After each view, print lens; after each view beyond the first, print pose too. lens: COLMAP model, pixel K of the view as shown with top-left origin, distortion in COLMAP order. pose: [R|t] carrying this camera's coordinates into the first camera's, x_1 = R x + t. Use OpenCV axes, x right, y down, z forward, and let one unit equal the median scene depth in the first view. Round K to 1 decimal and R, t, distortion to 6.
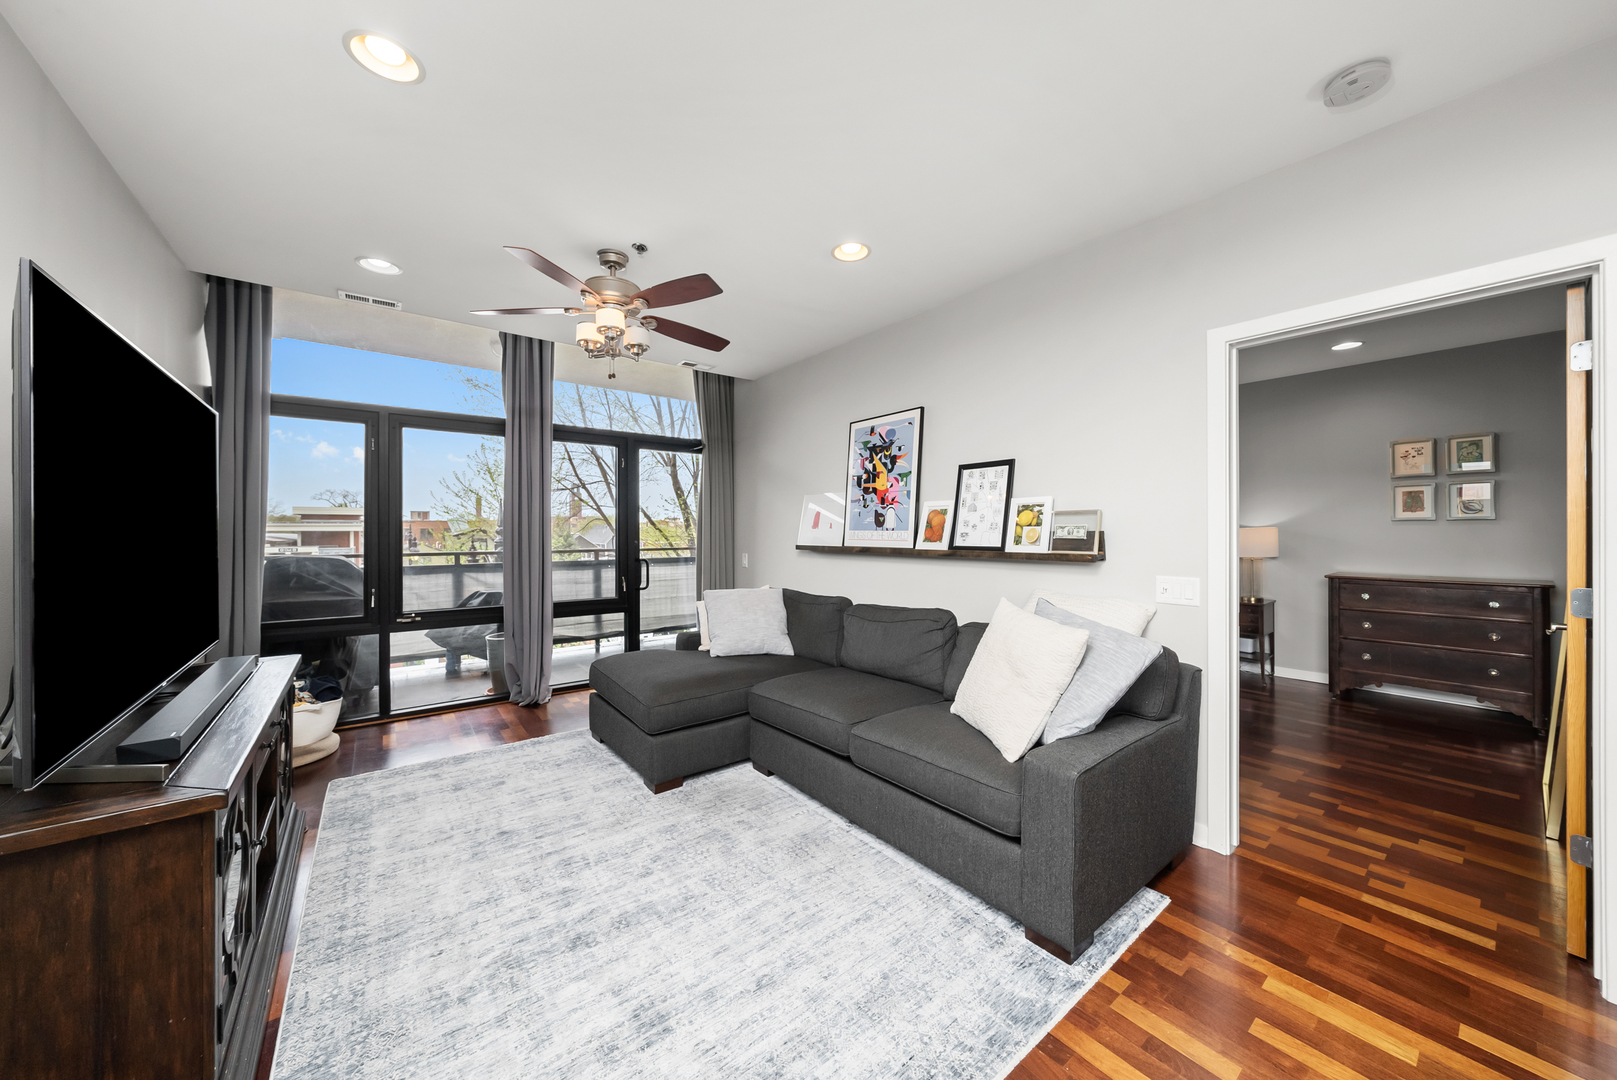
lens RADIAL K [[563.8, 0, 805.2], [0, 563.8, 531.0], [0, 0, 1]] dist [0.001595, -0.000038]
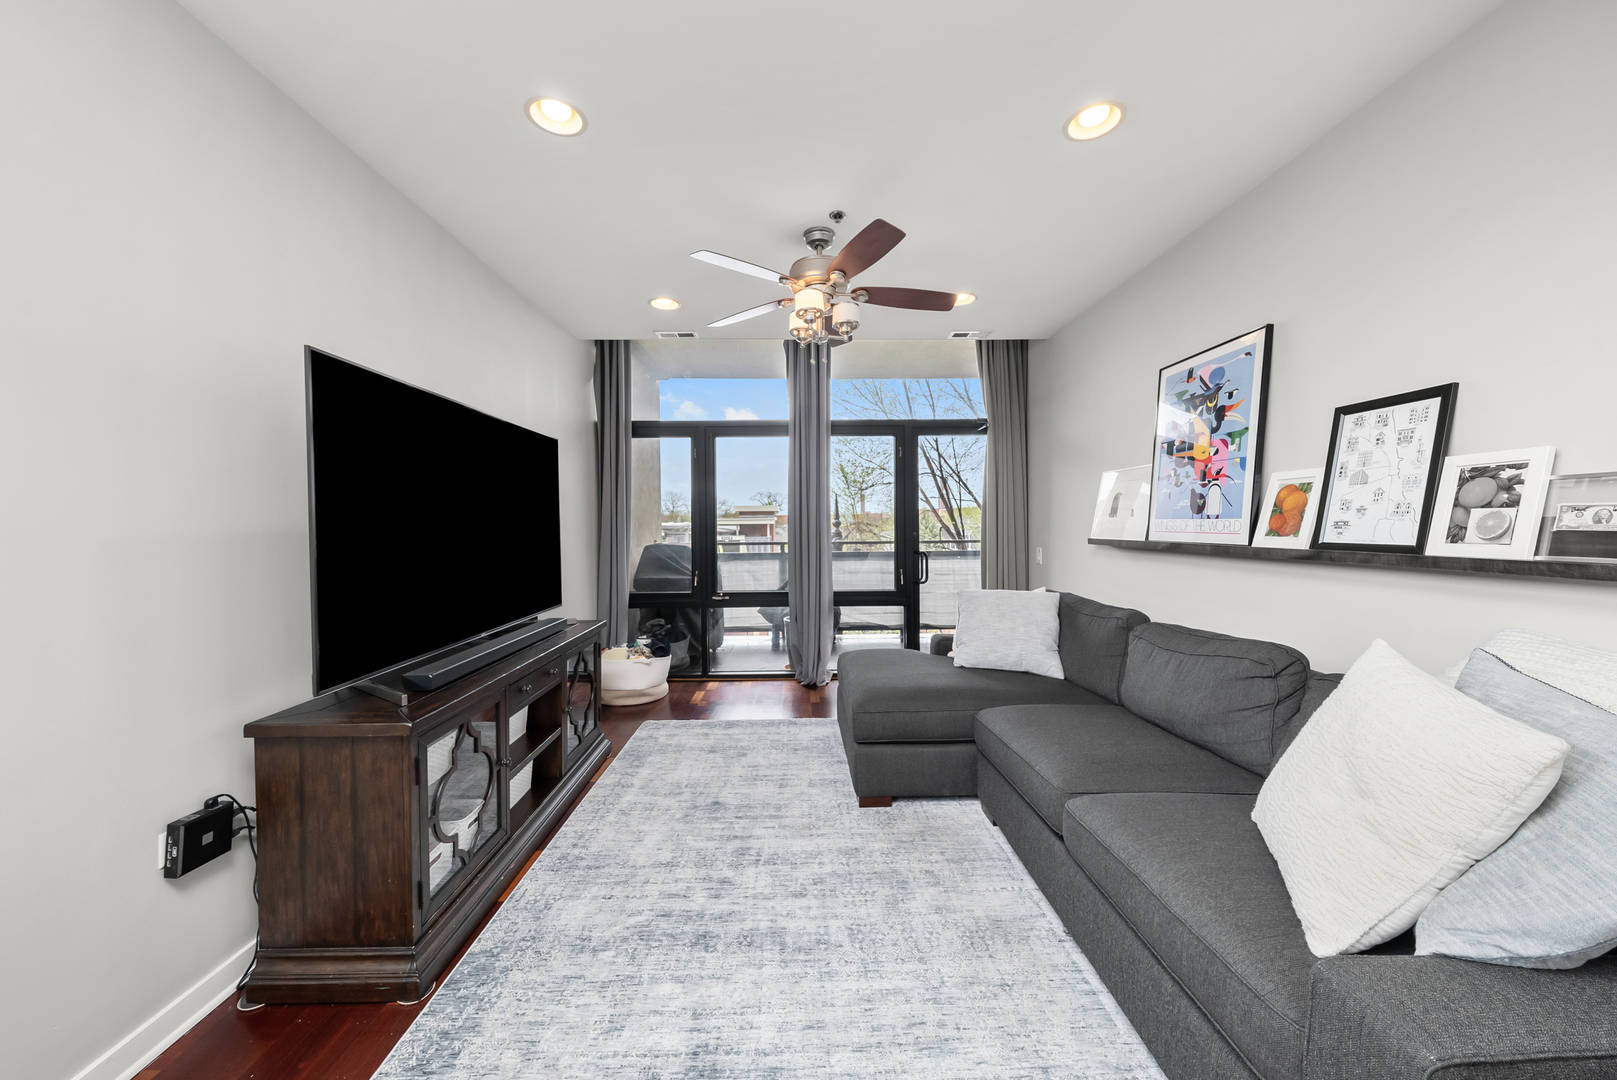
lens RADIAL K [[563.8, 0, 799.3], [0, 563.8, 533.0], [0, 0, 1]] dist [0.001595, -0.000038]
pose [[0.802556, 0.003362, -0.596568, 0.196086], [0.008192, 0.999828, 0.016656, 0.001479], [0.596521, -0.018255, 0.802390, 0.198860]]
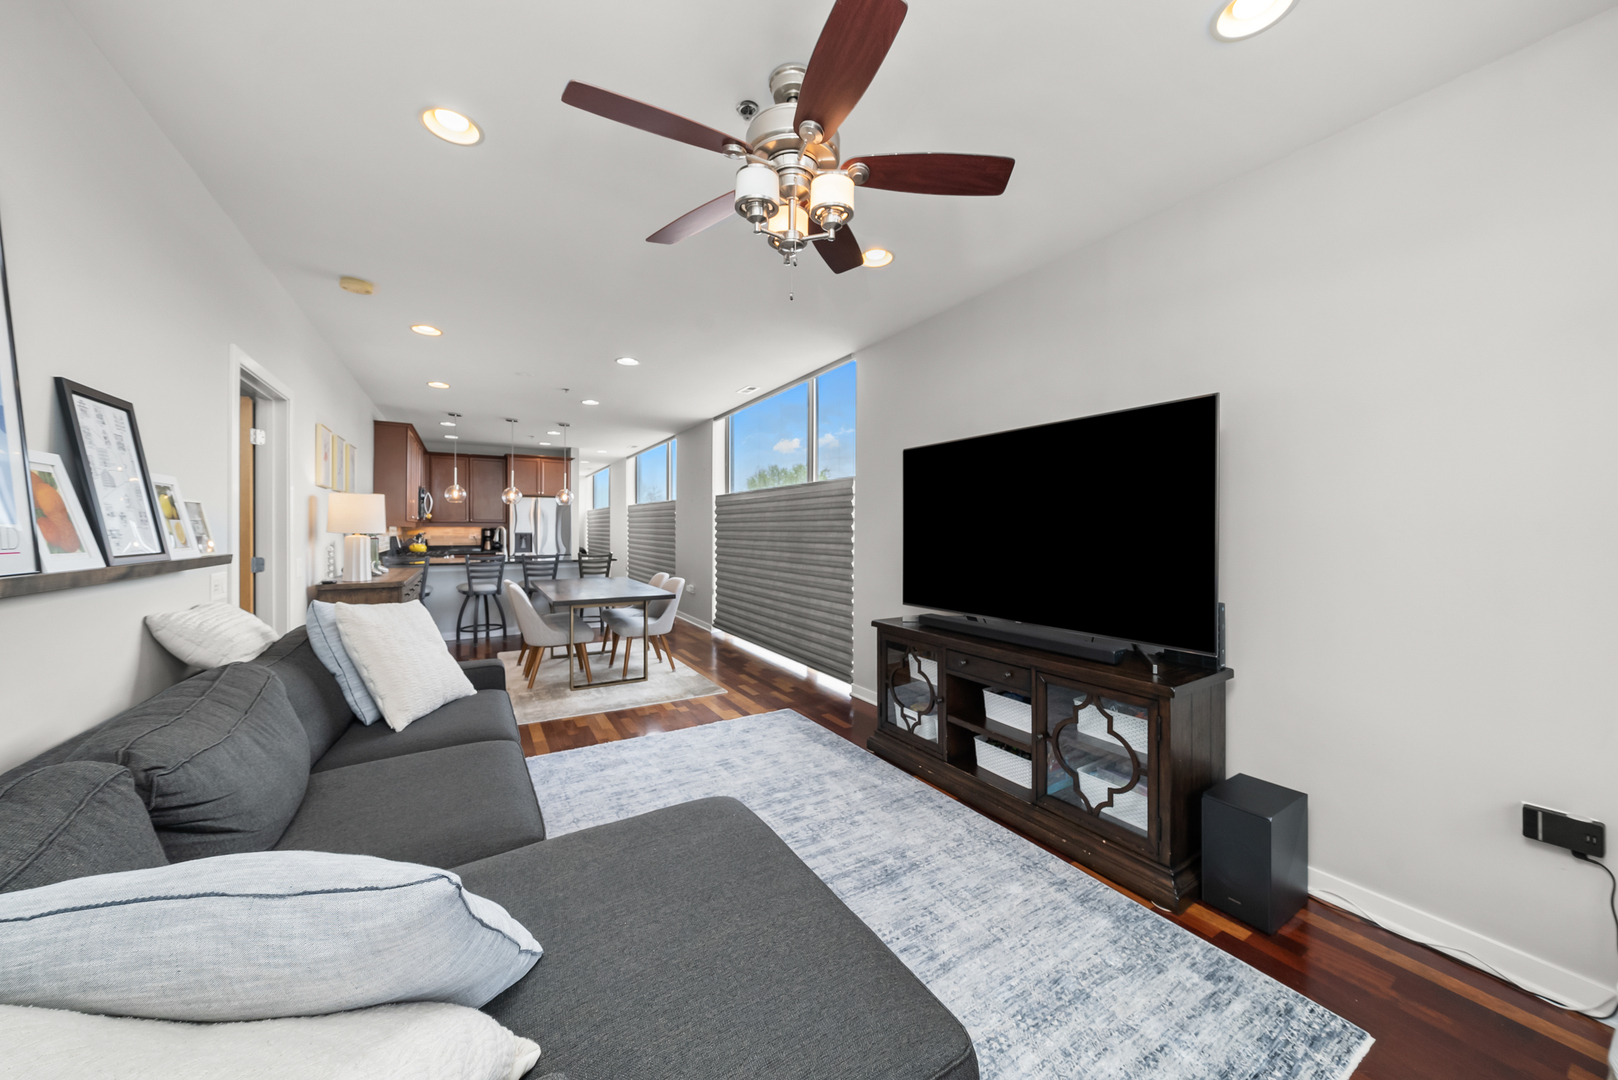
lens RADIAL K [[564.1, 0, 787.6], [0, 564.1, 529.6], [0, 0, 1]] dist [0.001595, -0.000038]
pose [[-0.990615, -0.000292, 0.136678, -0.401911], [-0.000571, 0.999998, -0.001999, 0.004502], [-0.136677, -0.002059, -0.990613, 1.561670]]
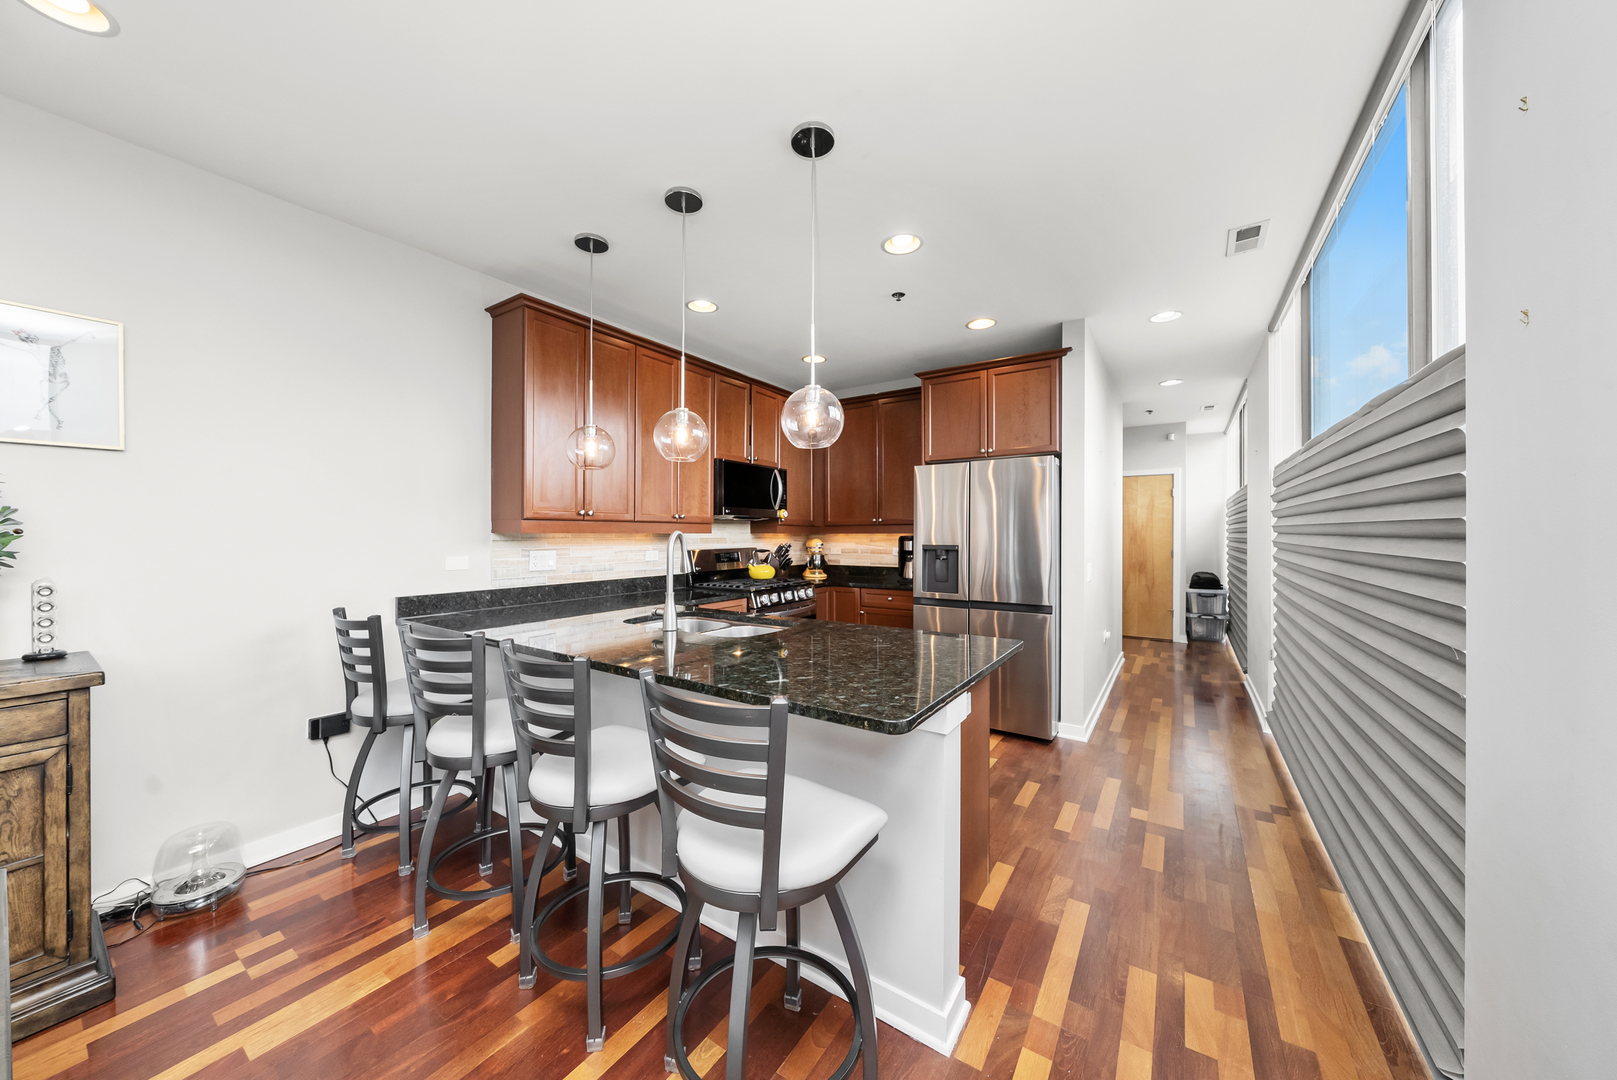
lens RADIAL K [[563.8, 0, 803.4], [0, 563.8, 529.0], [0, 0, 1]] dist [0.001595, -0.000038]
pose [[-0.324509, 0.012253, 0.945803, 0.309920], [-0.002558, 0.999901, -0.013832, -0.004718], [-0.945879, -0.006908, -0.324445, -0.580907]]
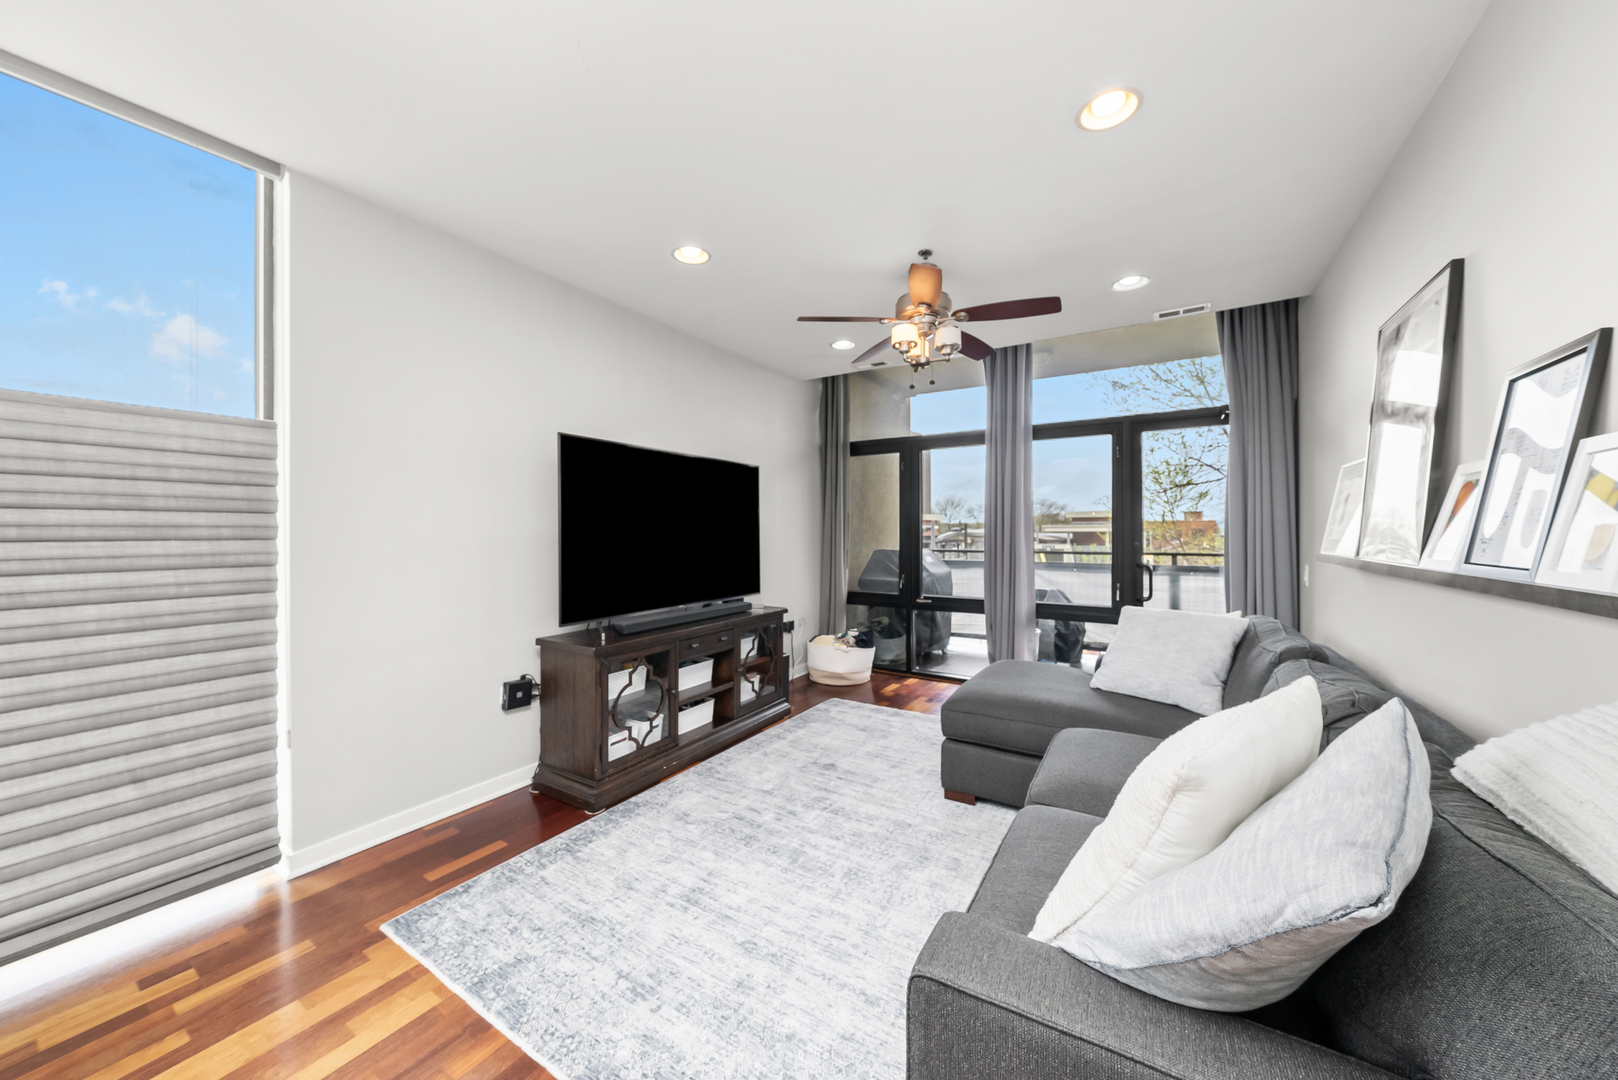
lens RADIAL K [[564.1, 0, 796.8], [0, 564.1, 538.2], [0, 0, 1]] dist [0.001595, -0.000038]
pose [[0.343354, 0.008870, -0.939164, 0.546309], [0.003558, 0.999936, 0.010745, -0.000446], [0.939199, -0.007031, 0.343301, 0.401334]]
